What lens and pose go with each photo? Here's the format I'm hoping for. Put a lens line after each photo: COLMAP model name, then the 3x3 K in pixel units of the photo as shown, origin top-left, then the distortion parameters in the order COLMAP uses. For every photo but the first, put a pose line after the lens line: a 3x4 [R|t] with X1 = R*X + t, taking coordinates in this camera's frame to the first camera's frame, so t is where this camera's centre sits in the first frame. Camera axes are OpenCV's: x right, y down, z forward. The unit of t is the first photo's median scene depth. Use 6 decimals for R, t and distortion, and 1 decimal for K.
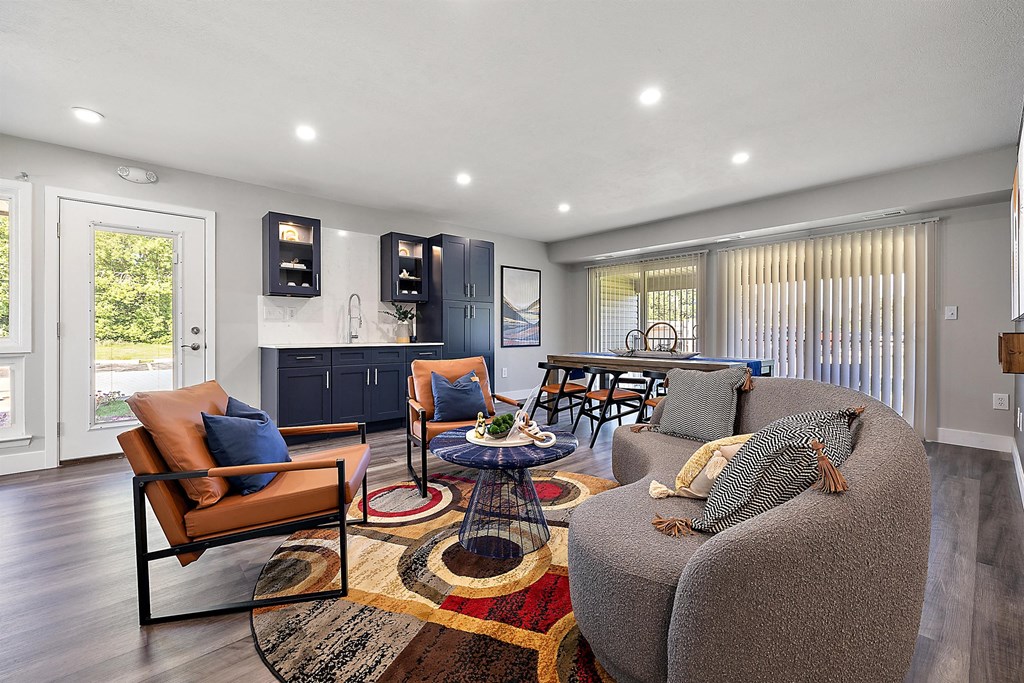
lens RADIAL K [[443.9, 0, 510.2], [0, 443.9, 335.6], [0, 0, 1]] dist [-0.000564, -0.000067]
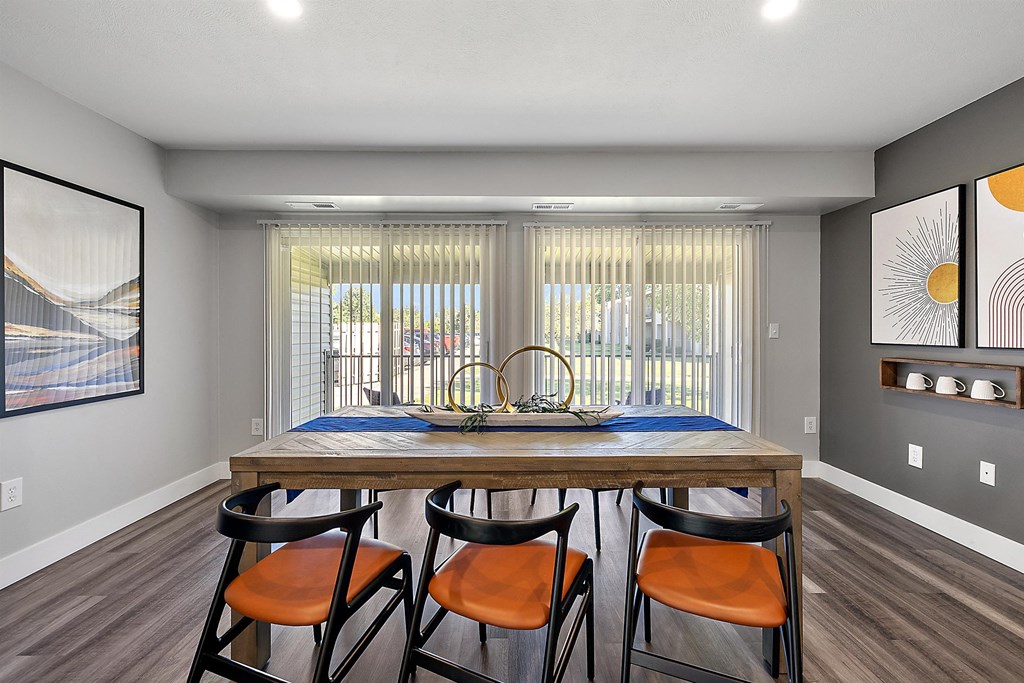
lens RADIAL K [[443.9, 0, 511.1], [0, 443.9, 334.0], [0, 0, 1]] dist [-0.000564, -0.000067]
pose [[0.662593, -0.005101, 0.748962, -0.012816], [0.006946, 0.999976, 0.000666, -0.029153], [-0.748948, 0.004761, 0.662612, 0.480645]]
